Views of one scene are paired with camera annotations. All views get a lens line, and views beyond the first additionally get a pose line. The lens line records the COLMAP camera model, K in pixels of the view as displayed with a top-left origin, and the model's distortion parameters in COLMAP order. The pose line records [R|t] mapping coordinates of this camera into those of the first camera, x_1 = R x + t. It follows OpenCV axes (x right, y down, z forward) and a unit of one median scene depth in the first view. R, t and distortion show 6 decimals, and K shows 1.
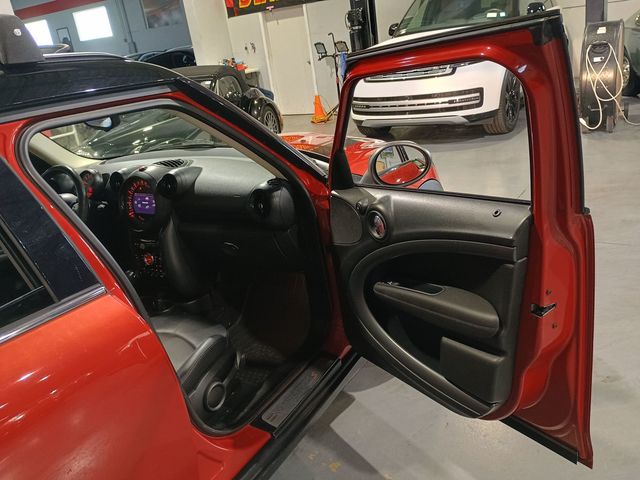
lens RADIAL K [[544.0, 0, 320.0], [0, 544.0, 240.0], [0, 0, 1]] dist [0.038843, -0.002550]
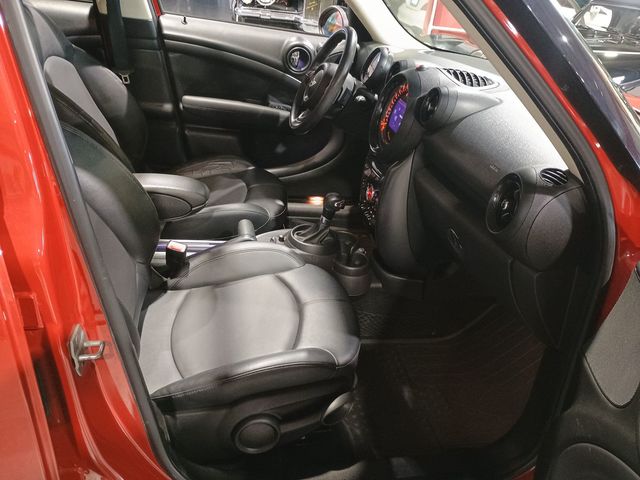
lens RADIAL K [[544.0, 0, 320.0], [0, 544.0, 240.0], [0, 0, 1]] dist [0.038843, -0.002550]
pose [[0.639336, 0.520162, -0.566287, 0.086113], [-0.422639, 0.852960, 0.306326, -0.117634], [0.642359, 0.043489, 0.765169, 0.489580]]
